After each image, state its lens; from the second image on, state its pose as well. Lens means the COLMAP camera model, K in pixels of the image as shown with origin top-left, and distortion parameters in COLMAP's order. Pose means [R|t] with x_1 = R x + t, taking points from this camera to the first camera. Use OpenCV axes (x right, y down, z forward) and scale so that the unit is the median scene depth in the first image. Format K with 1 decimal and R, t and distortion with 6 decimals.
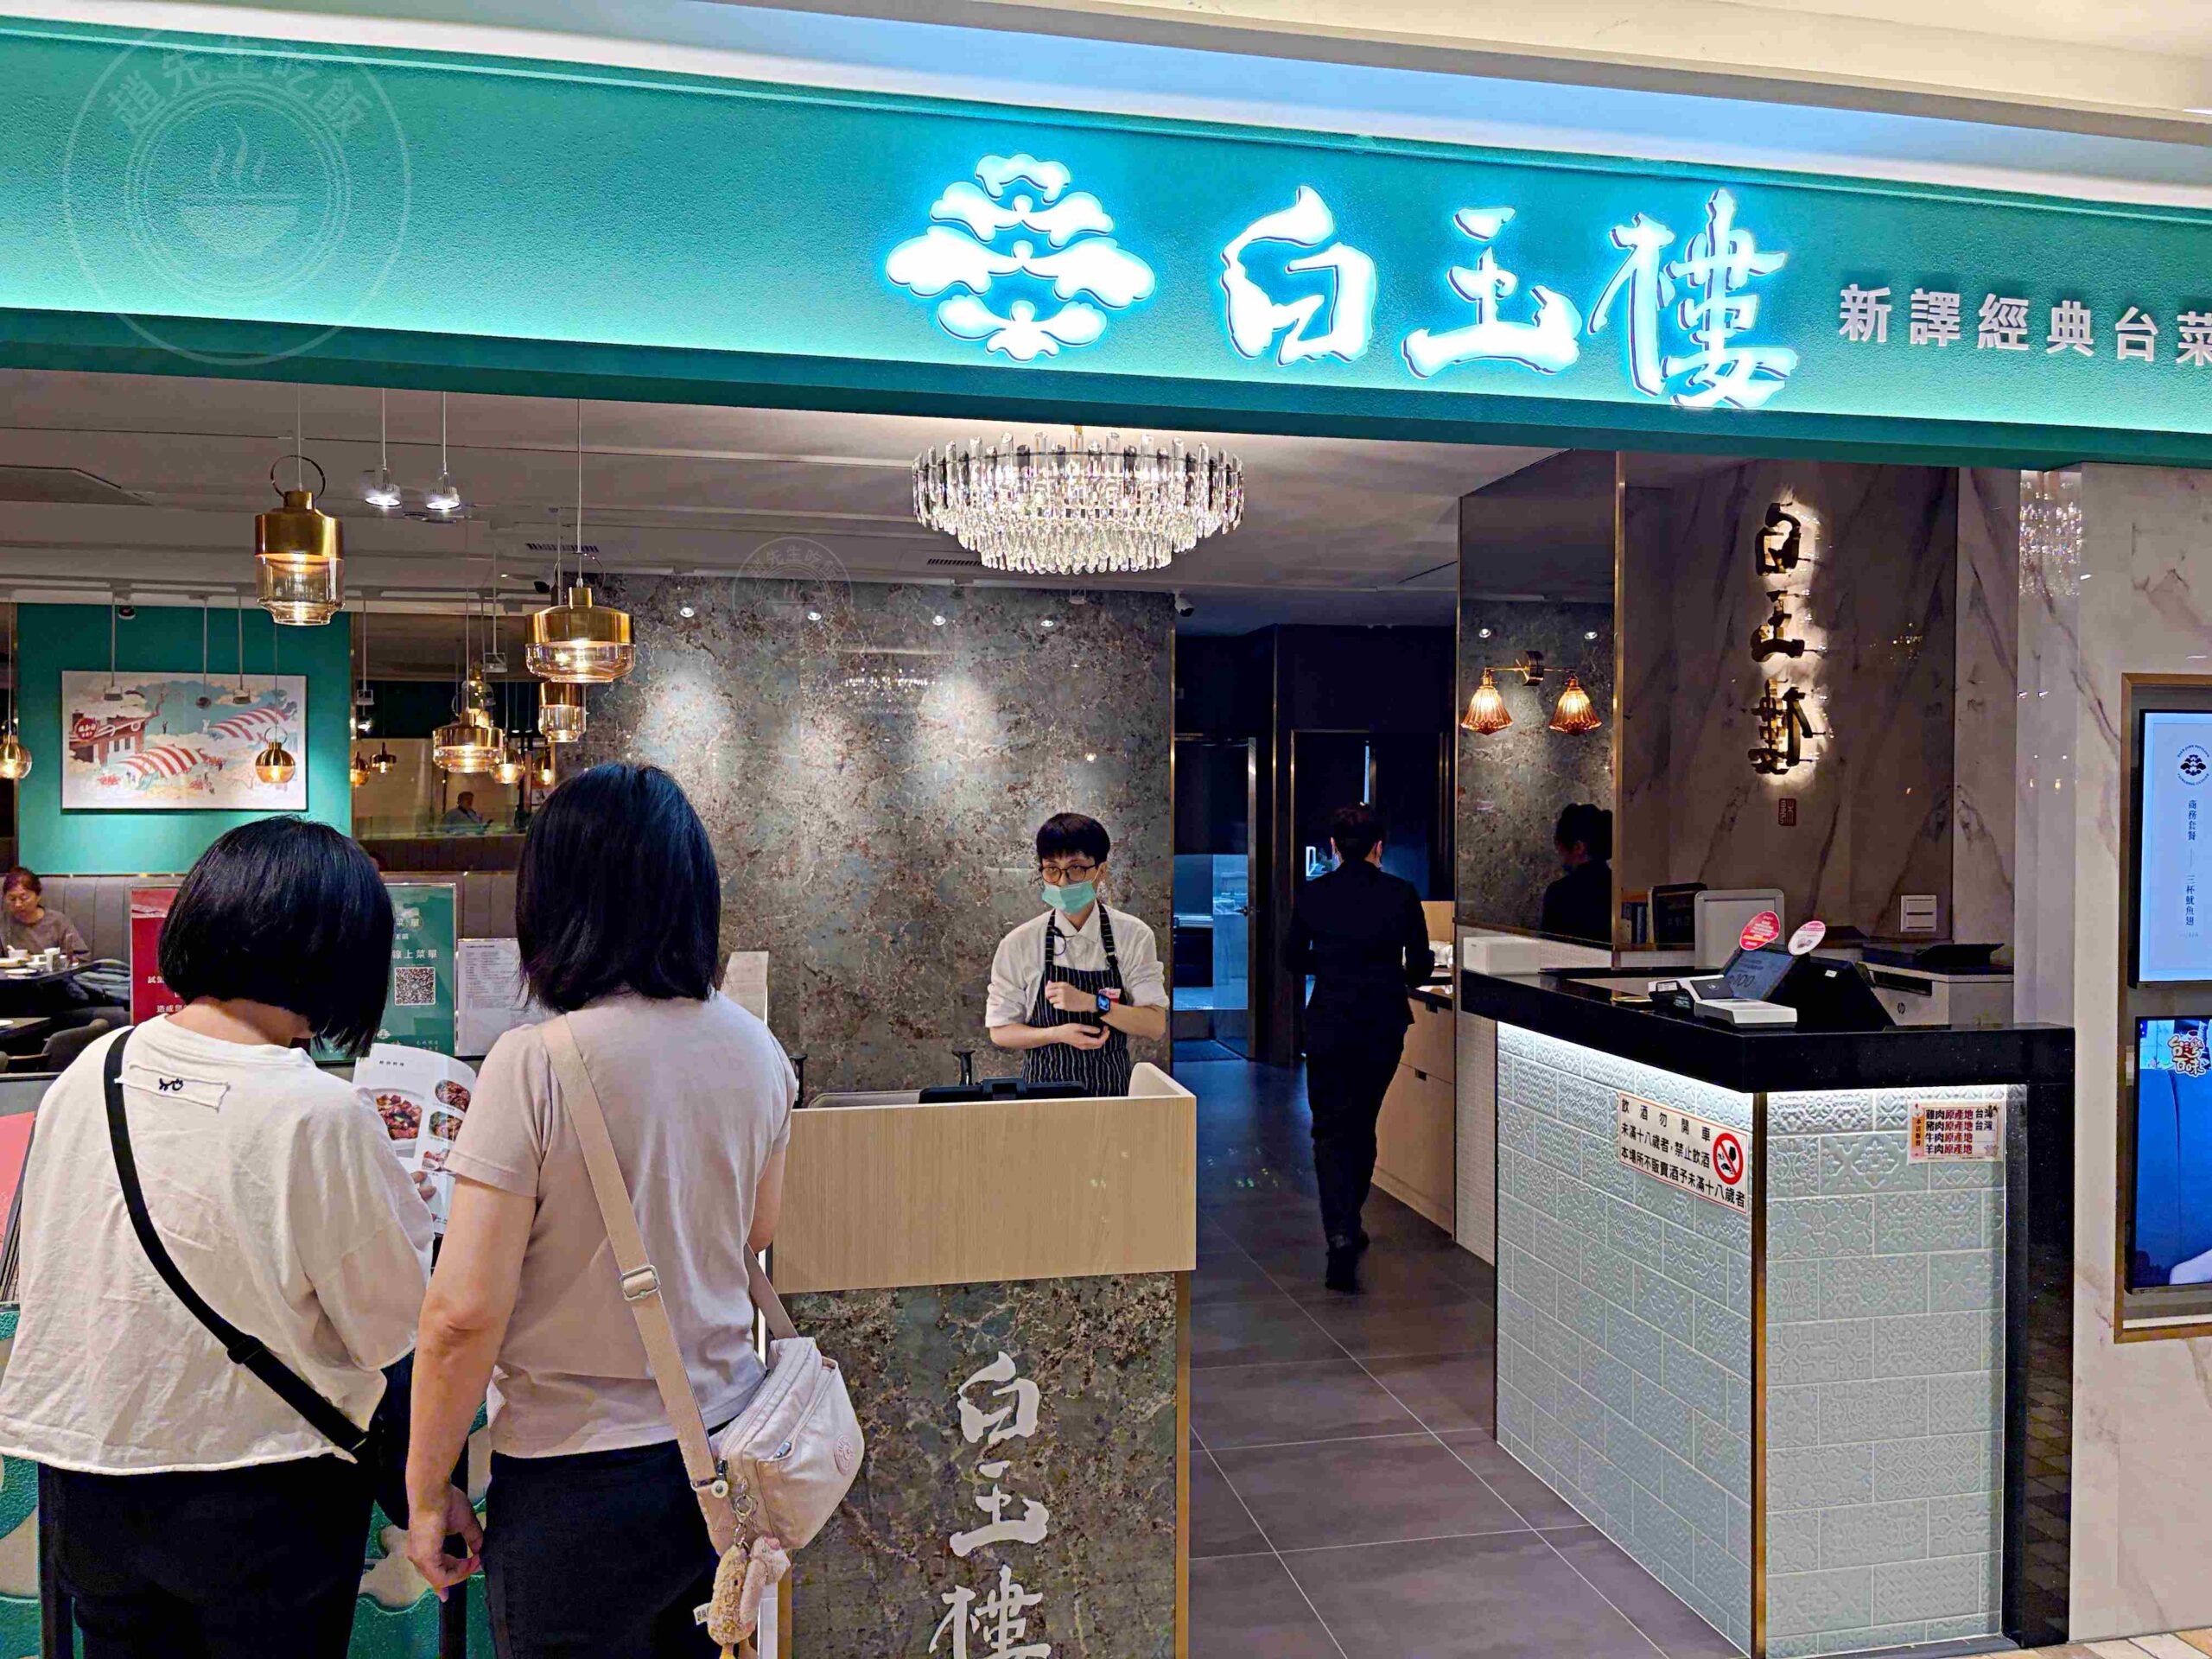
lens RADIAL K [[1648.0, 0, 1106.0], [0, 1648.0, 829.5], [0, 0, 1]] dist [0.064055, -0.066034]
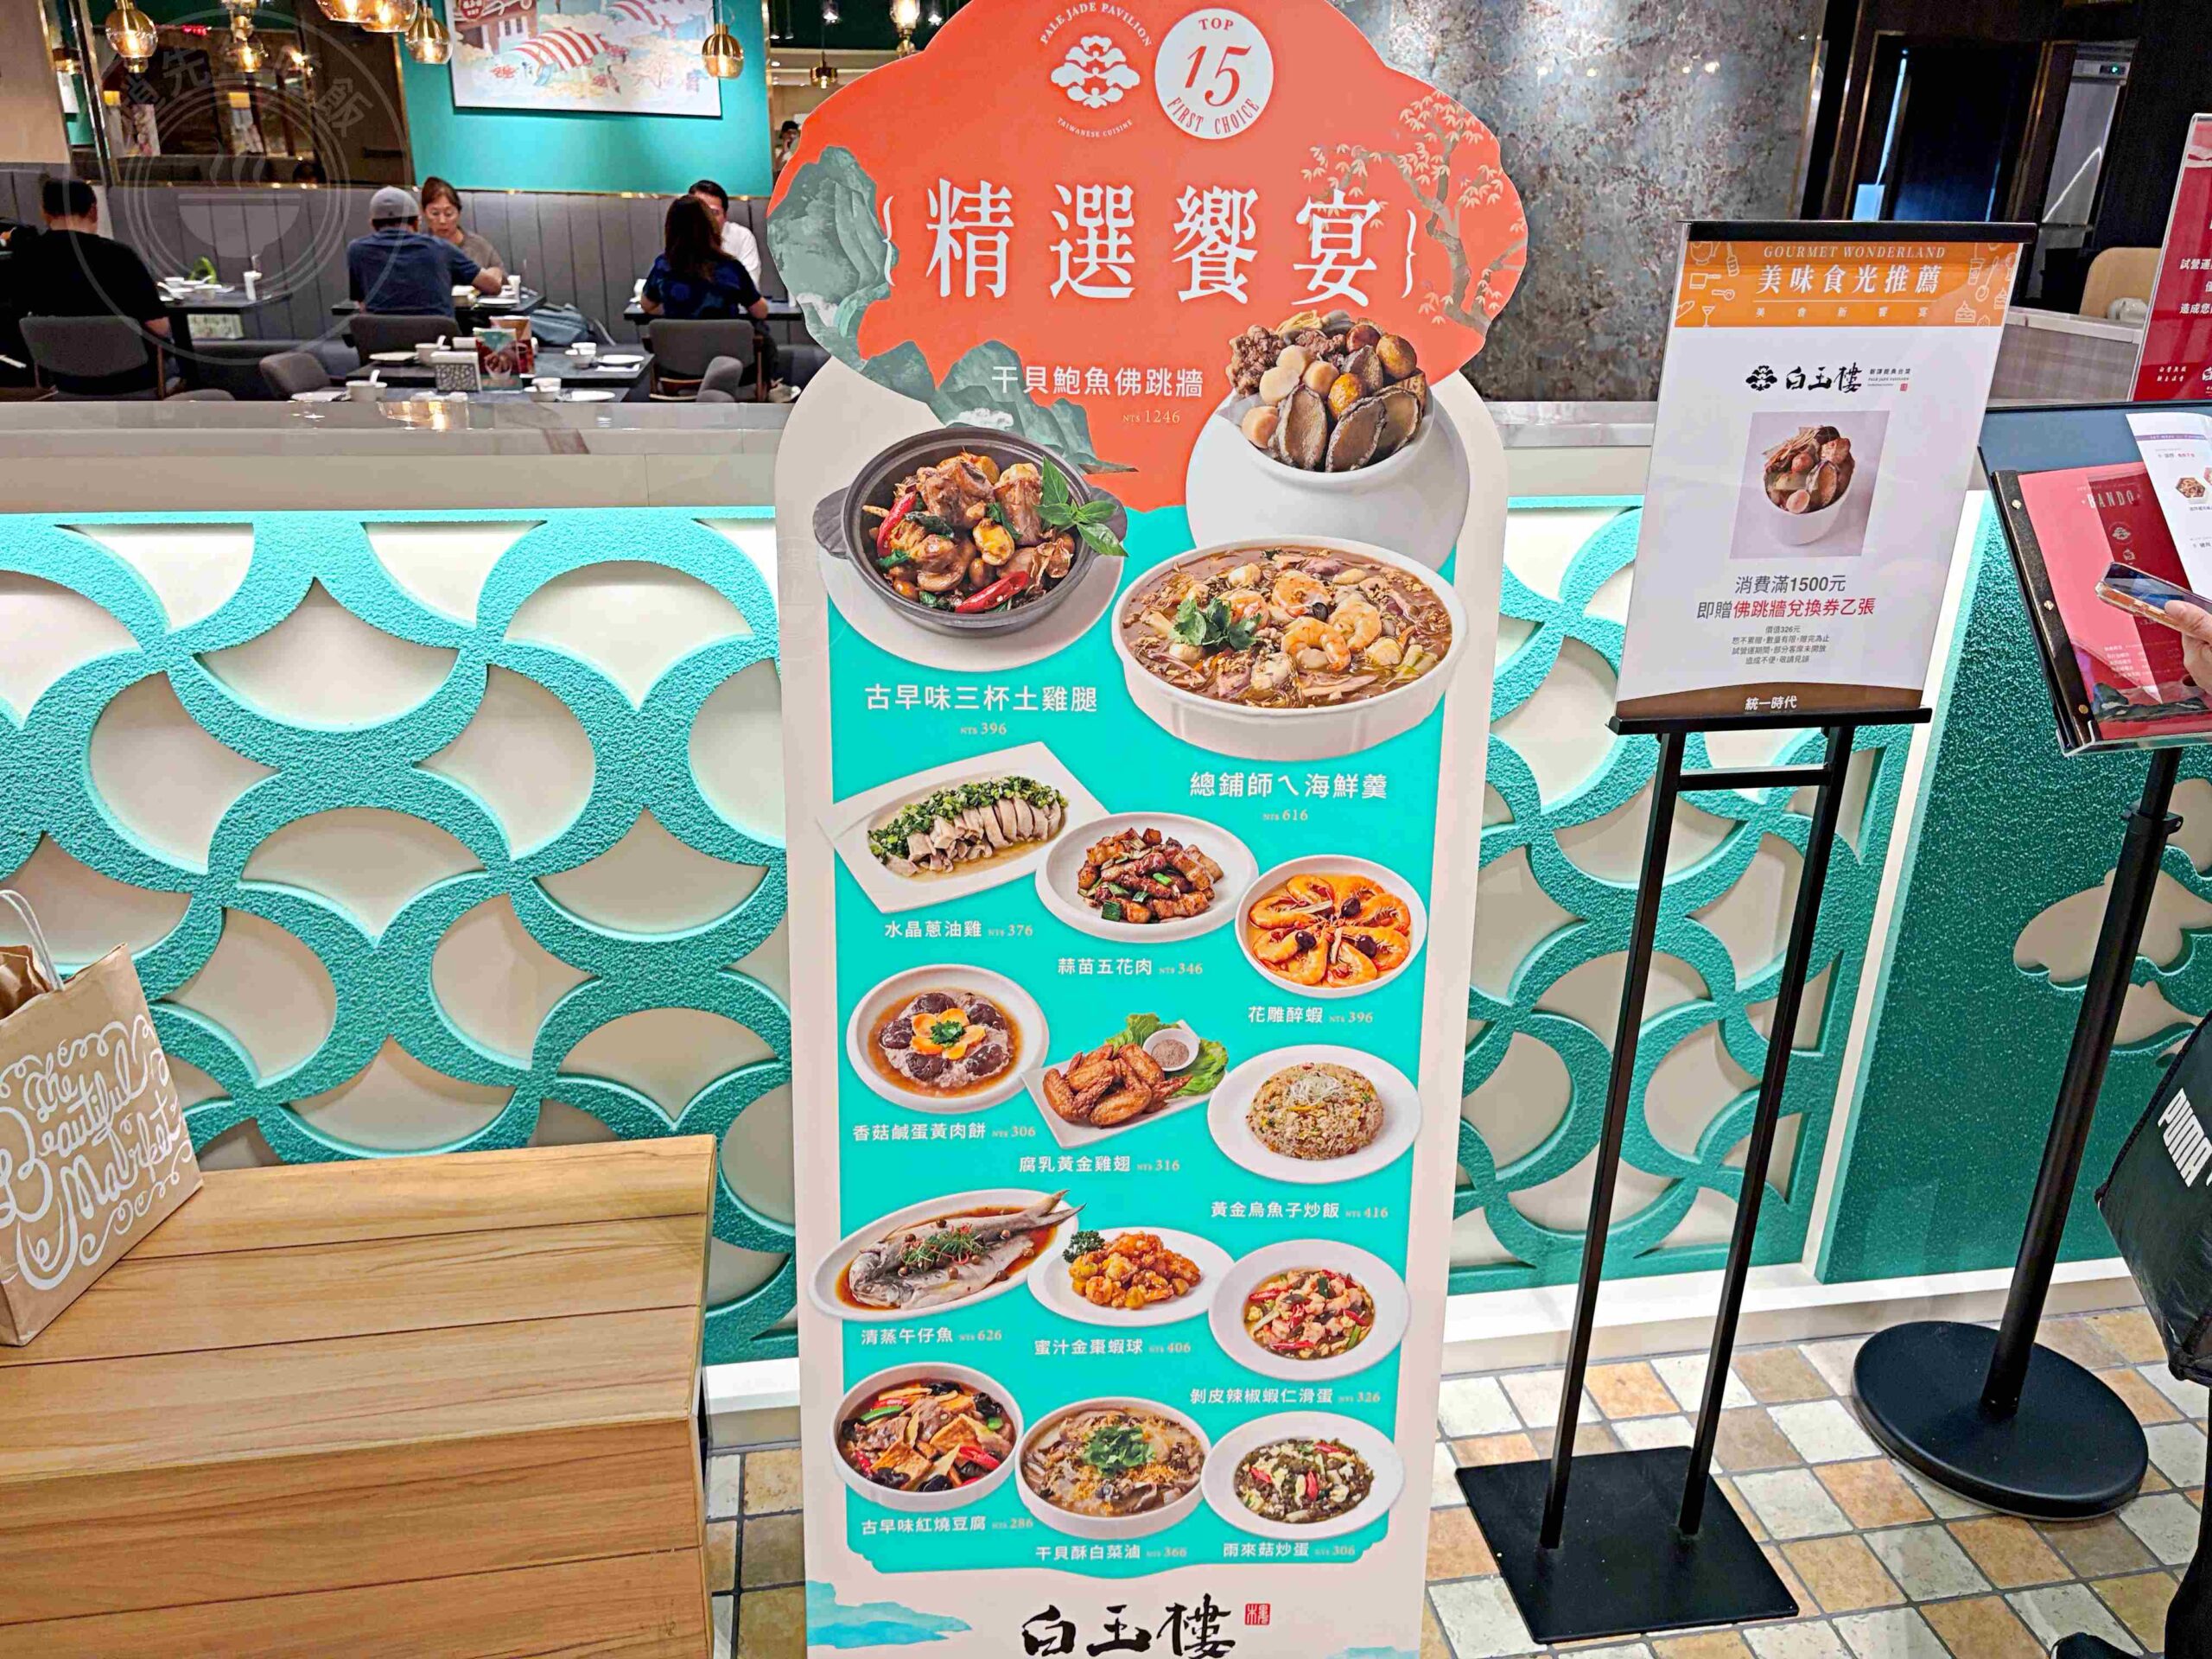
lens RADIAL K [[1674.0, 0, 1106.0], [0, 1674.0, 829.5], [0, 0, 1]] dist [0.037229, -0.003526]
pose [[0.998963, 0.032350, -0.032025, -0.757361], [-0.018818, 0.934078, 0.356574, 0.055182], [0.041449, -0.355601, 0.933718, 0.190060]]
